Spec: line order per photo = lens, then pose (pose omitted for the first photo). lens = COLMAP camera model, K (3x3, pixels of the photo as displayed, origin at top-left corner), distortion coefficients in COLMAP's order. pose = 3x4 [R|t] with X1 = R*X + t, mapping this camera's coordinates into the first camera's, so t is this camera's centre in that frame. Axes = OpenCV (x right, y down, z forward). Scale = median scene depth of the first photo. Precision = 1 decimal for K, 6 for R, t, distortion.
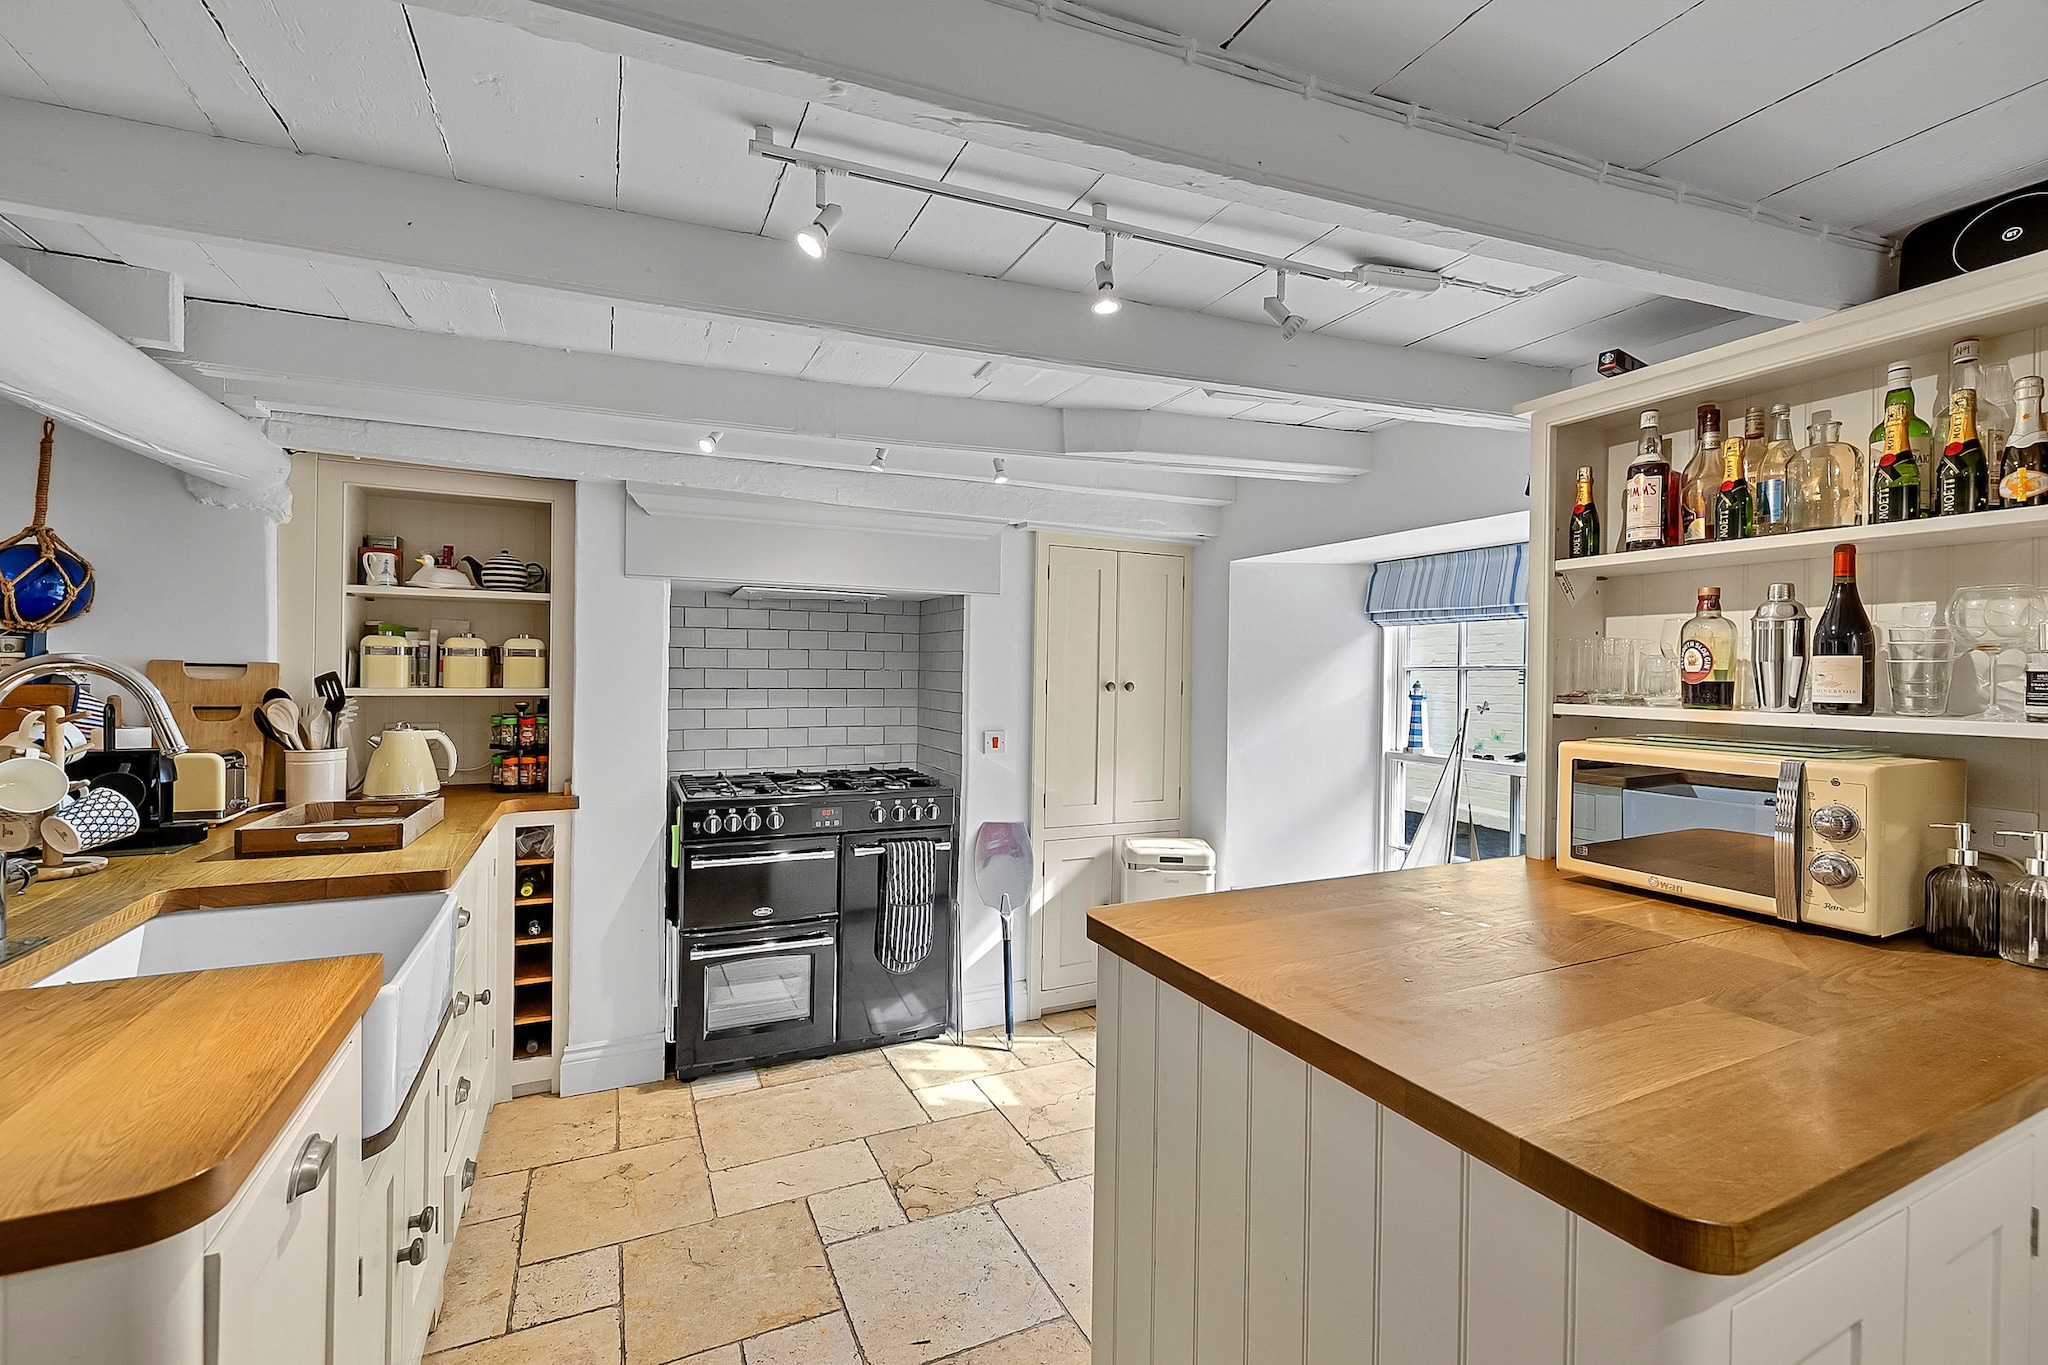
lens RADIAL K [[890.0, 0, 1033.6], [0, 890.0, 677.4], [0, 0, 1]] dist [-0.001488, -0.000332]
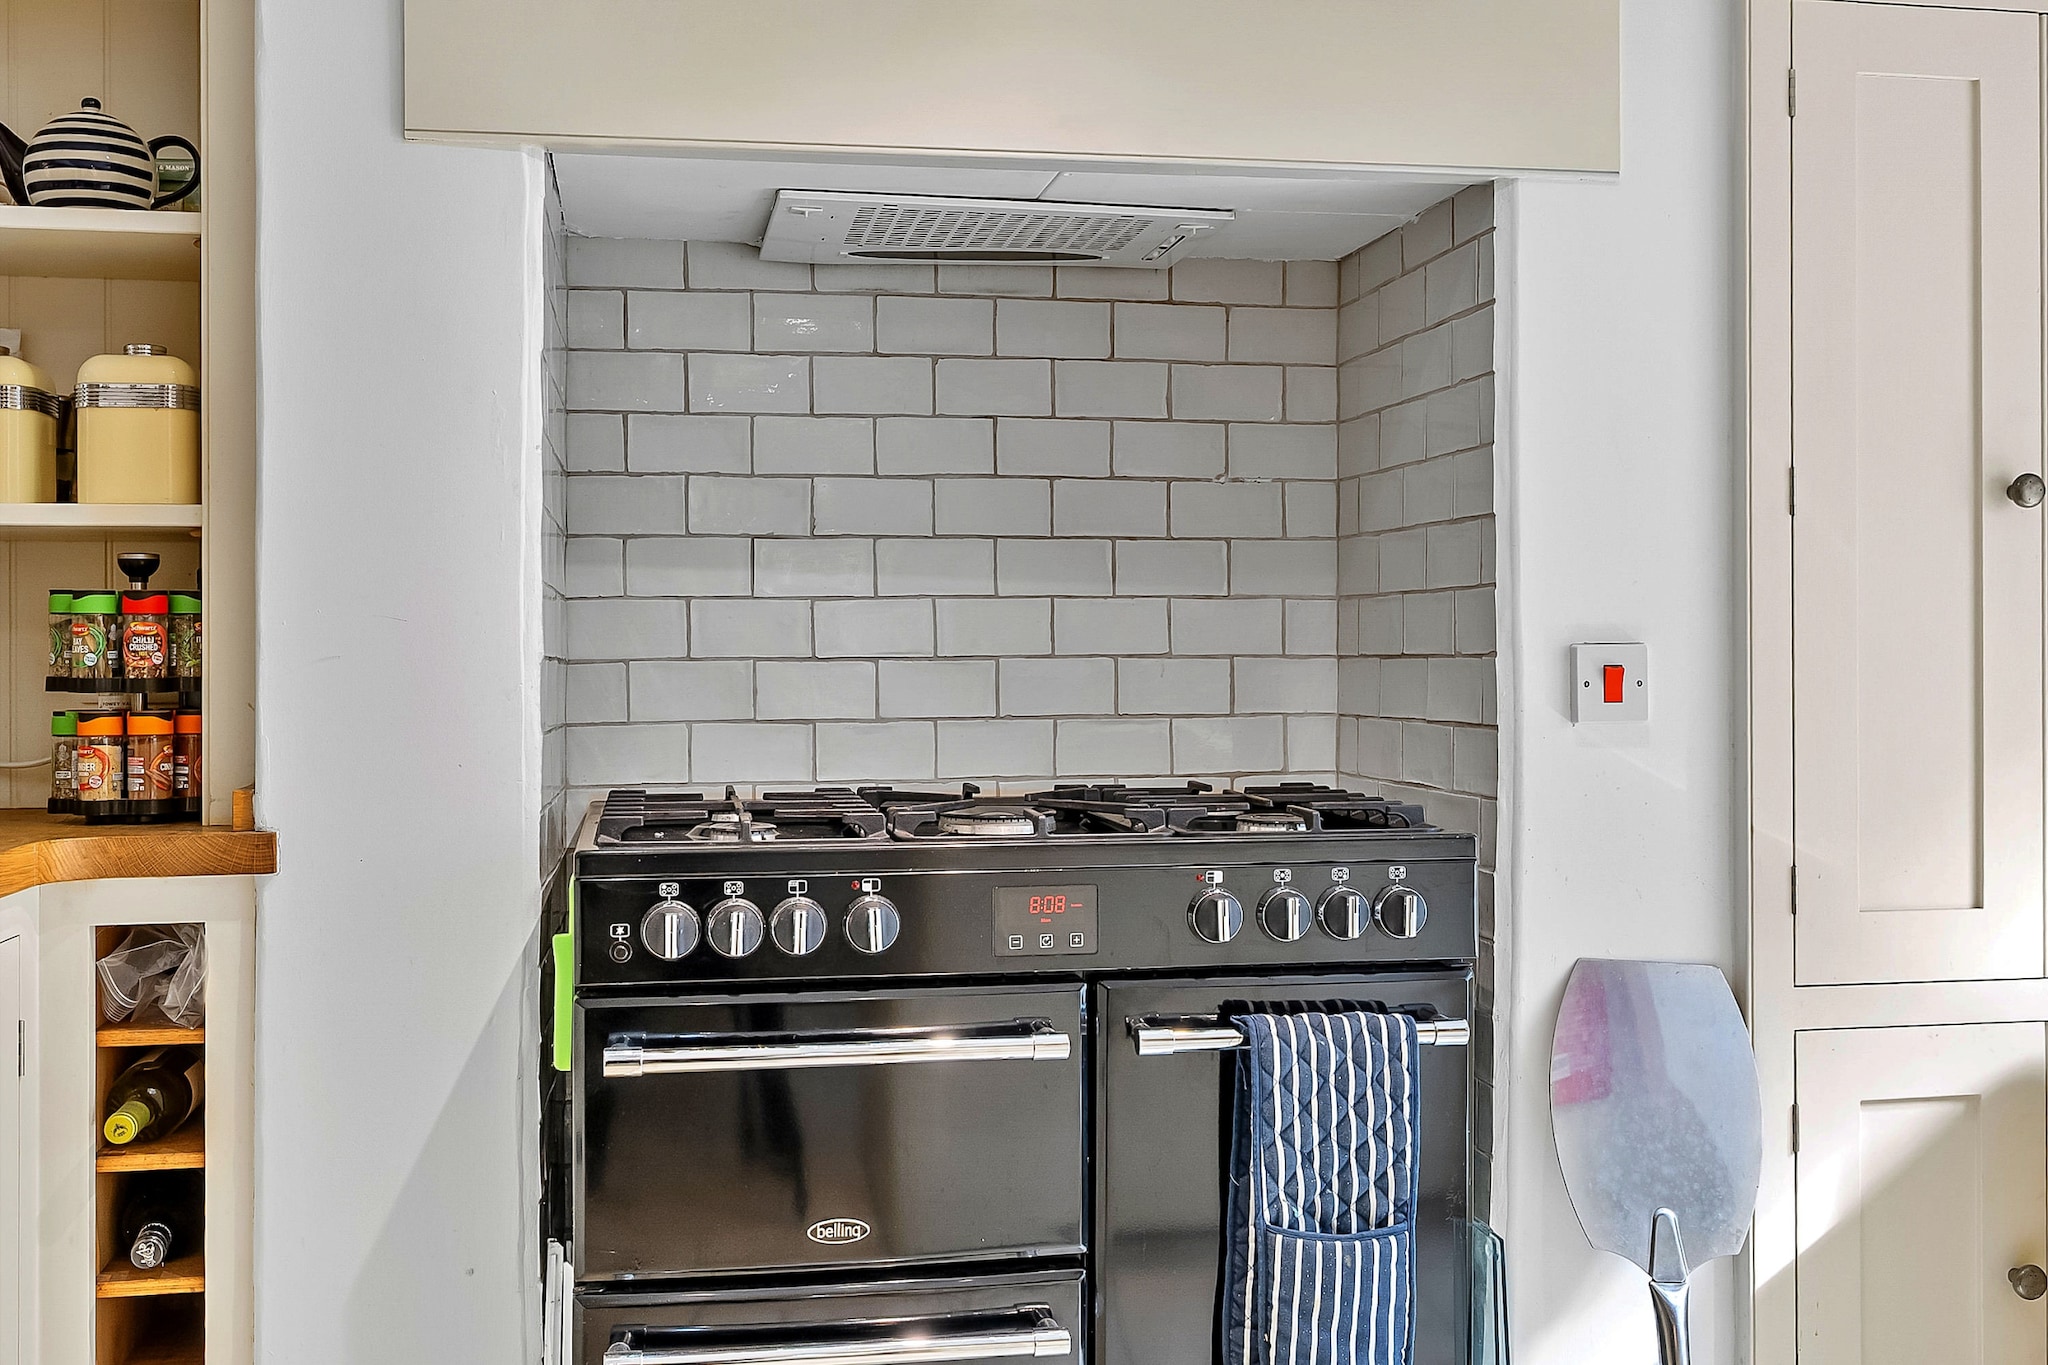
lens RADIAL K [[2095.4, 0, 1022.5], [0, 2095.4, 678.1], [0, 0, 1]] dist [-0.001381, 0.000000]
pose [[0.965001, -0.016472, -0.261730, -0.056563], [0.015727, 0.999864, -0.004940, 0.080732], [0.261776, 0.000651, 0.965129, 0.329925]]
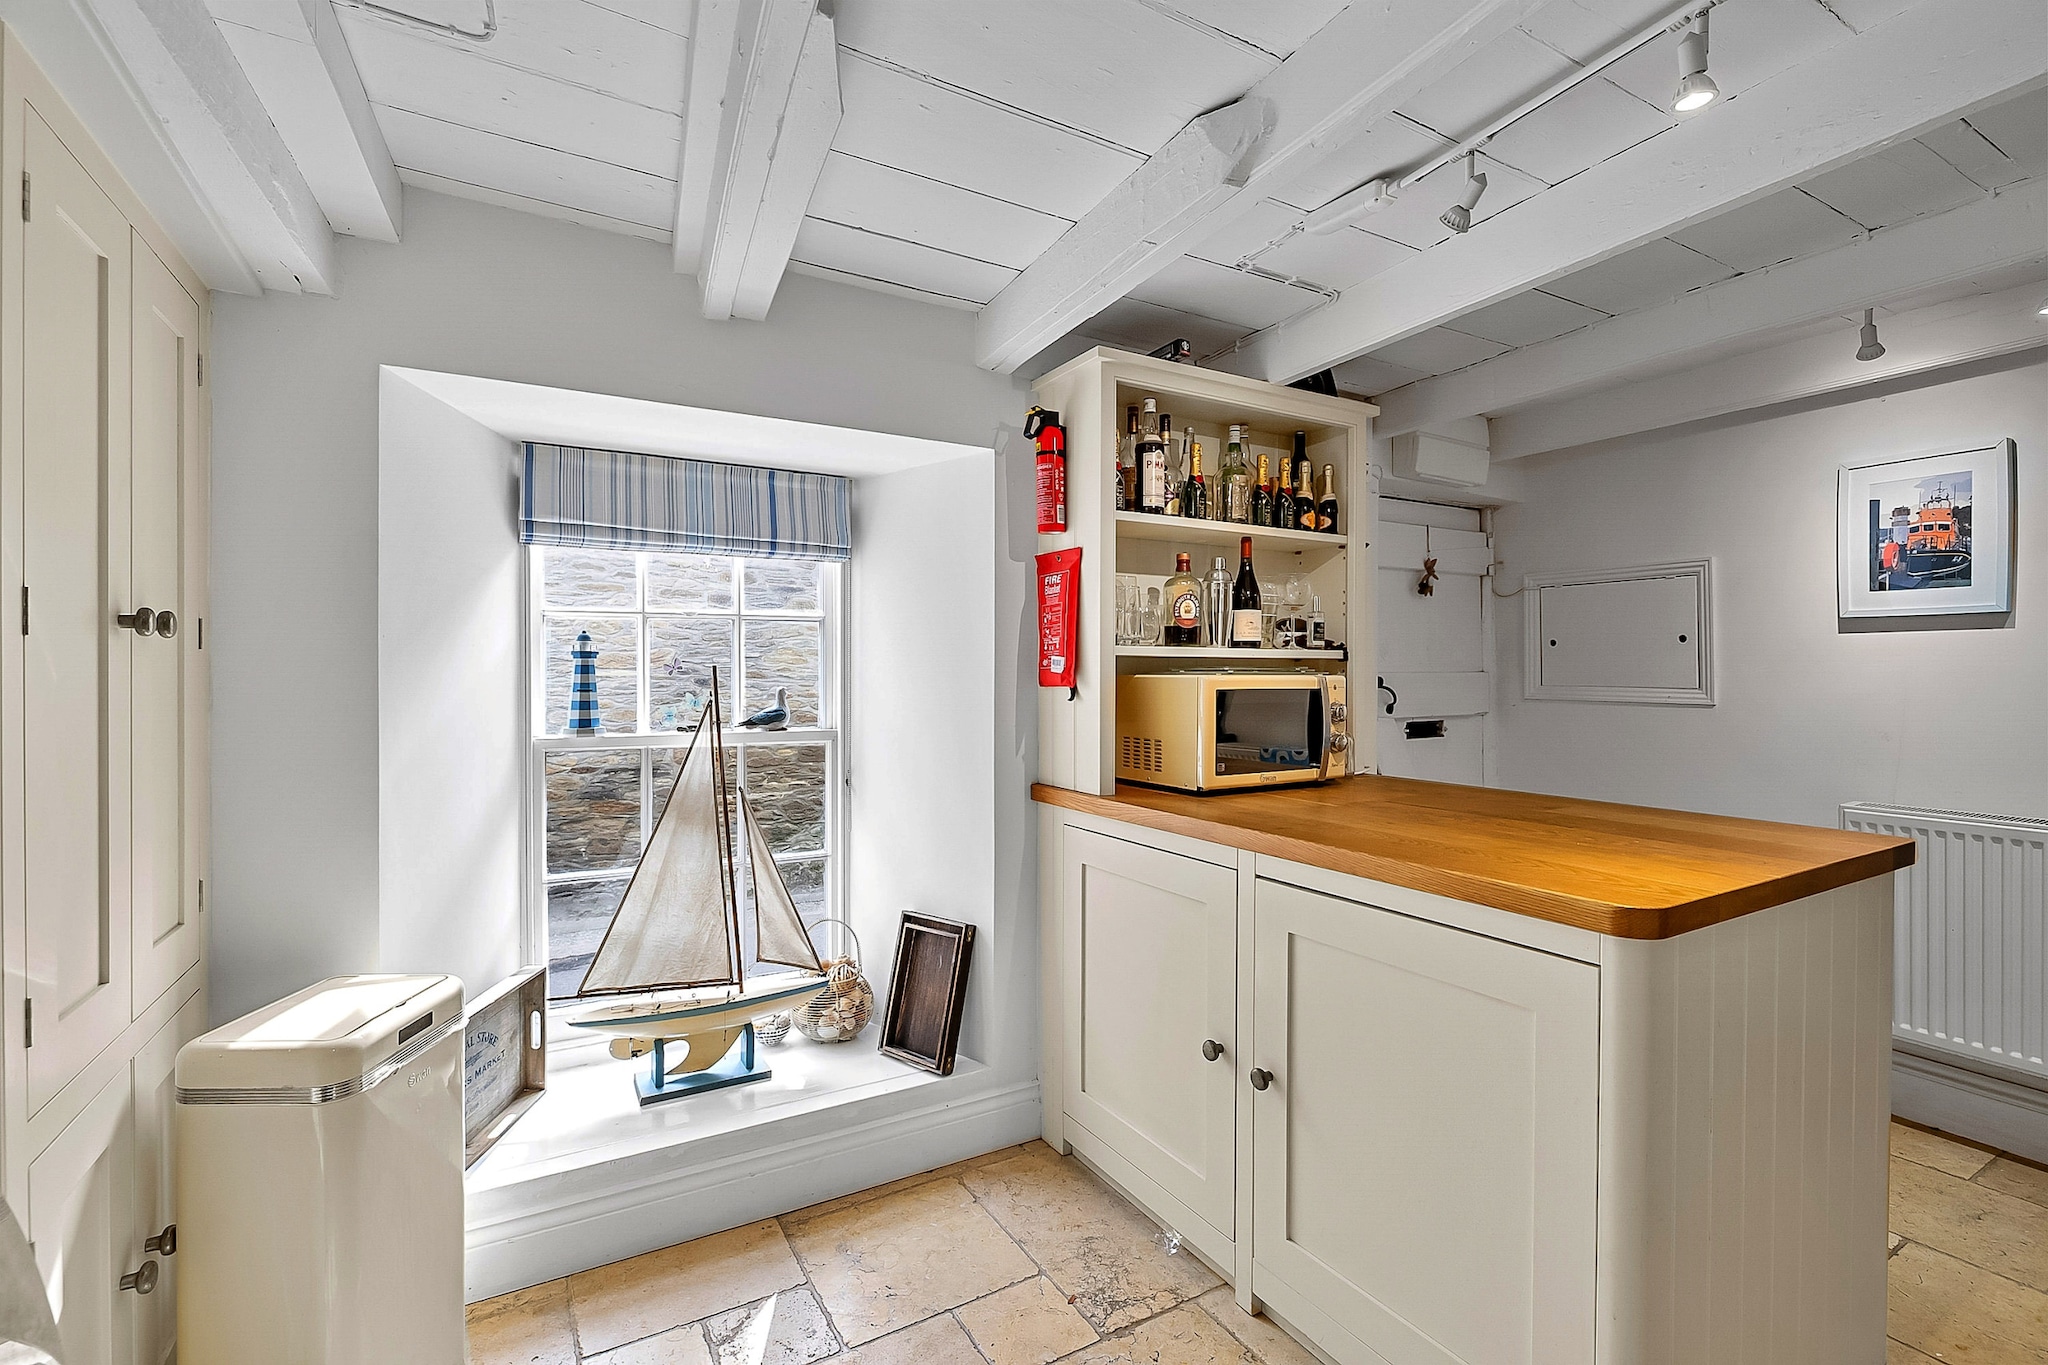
lens RADIAL K [[890.0, 0, 1027.8], [0, 890.0, 678.3], [0, 0, 1]] dist [-0.001488, -0.000332]
pose [[-0.067806, -0.020447, 0.997489, -0.325047], [0.004501, 0.999774, 0.020800, 0.032626], [-0.997688, 0.005900, -0.067699, 0.824597]]
